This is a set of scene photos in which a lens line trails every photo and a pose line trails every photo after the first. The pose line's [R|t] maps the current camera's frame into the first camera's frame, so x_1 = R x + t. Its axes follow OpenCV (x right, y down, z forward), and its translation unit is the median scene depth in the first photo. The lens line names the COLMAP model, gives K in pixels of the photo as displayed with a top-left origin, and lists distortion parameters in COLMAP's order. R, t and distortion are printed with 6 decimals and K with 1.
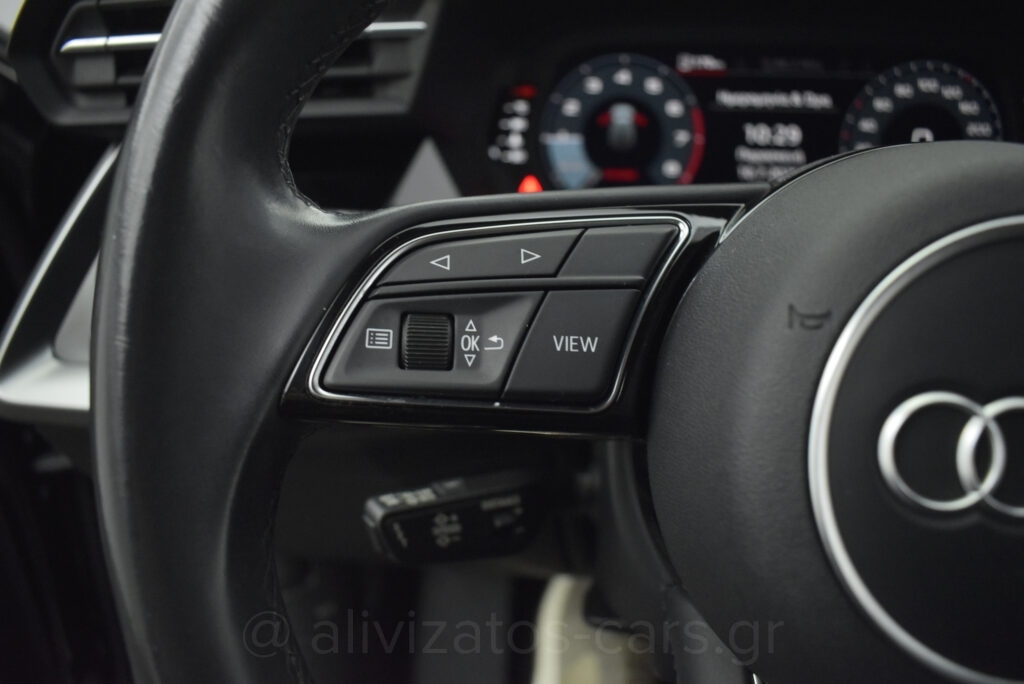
lens RADIAL K [[773.9, 0, 509.8], [0, 773.9, 337.5], [0, 0, 1]] dist [-0.101289, 0.005120]
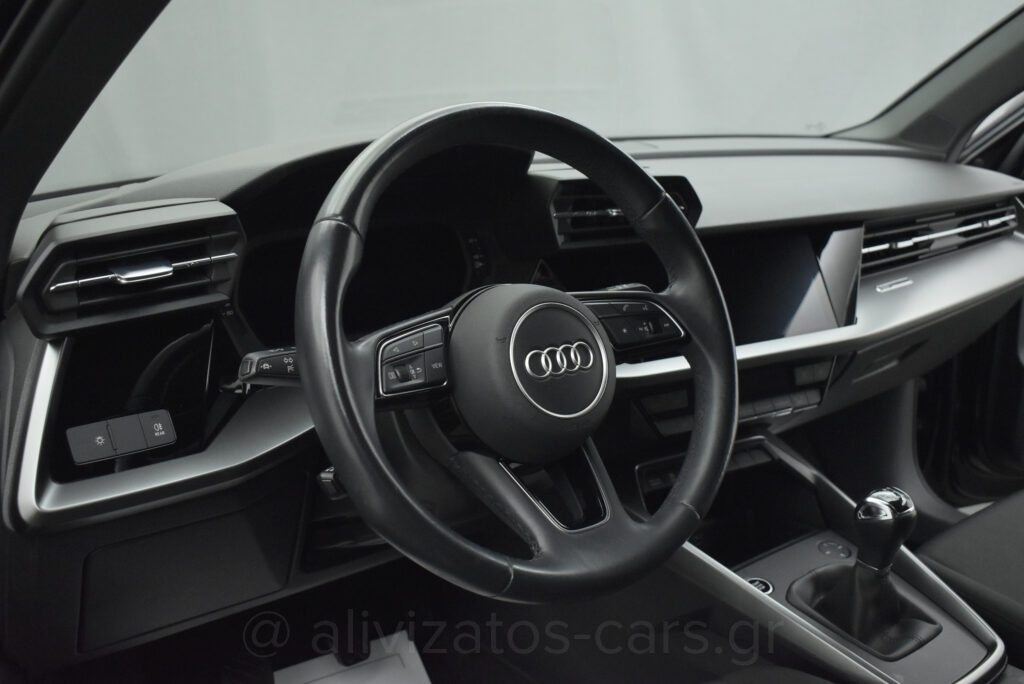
lens RADIAL K [[1004.2, 0, 514.9], [0, 1004.2, 342.4], [0, 0, 1]] dist [-0.072428, 0.000000]
pose [[0.698089, -0.177428, 0.693679, -1.716513], [0.273907, 0.961295, -0.029771, 0.085827], [-0.661548, 0.210786, 0.719669, -1.505466]]
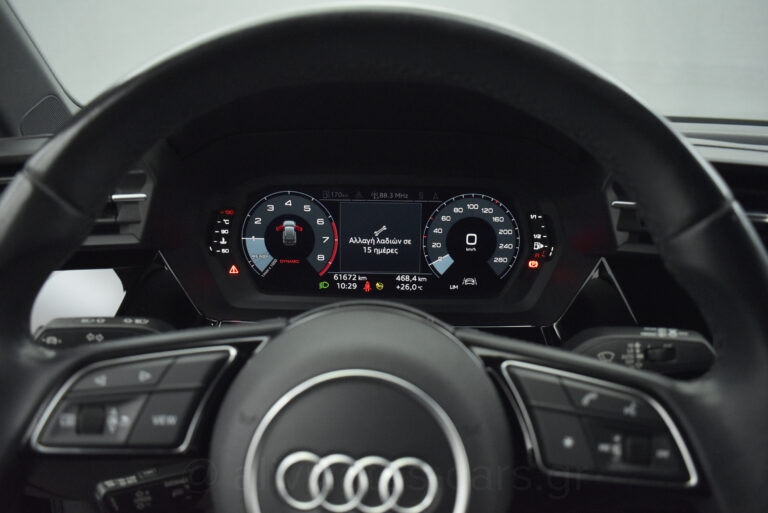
lens RADIAL K [[580.4, 0, 381.2], [0, 580.4, 258.5], [0, 0, 1]] dist [-0.101289, 0.005120]
pose [[0.992558, -0.009662, 0.121388, 0.314088], [0.020018, 0.996232, -0.084389, -0.185334], [-0.120116, 0.086191, 0.989011, -0.392801]]
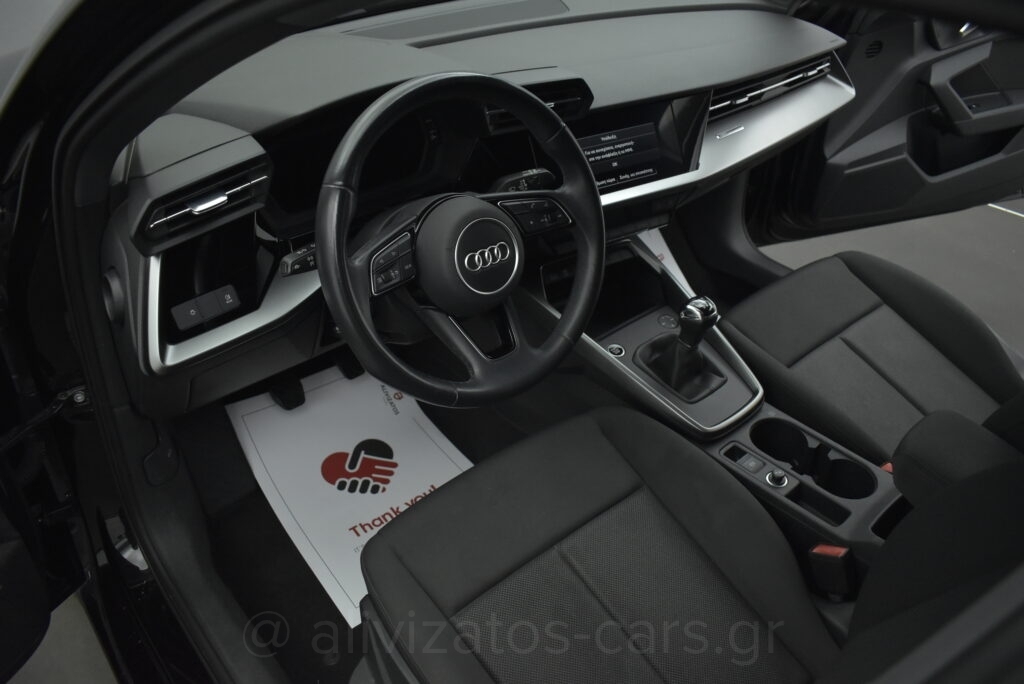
lens RADIAL K [[773.9, 0, 508.1], [0, 773.9, 337.6], [0, 0, 1]] dist [-0.101289, 0.005120]
pose [[0.660892, -0.424020, 0.619216, -1.848463], [0.256018, 0.902980, 0.345083, -0.754949], [-0.705462, -0.069532, 0.705329, -2.013122]]
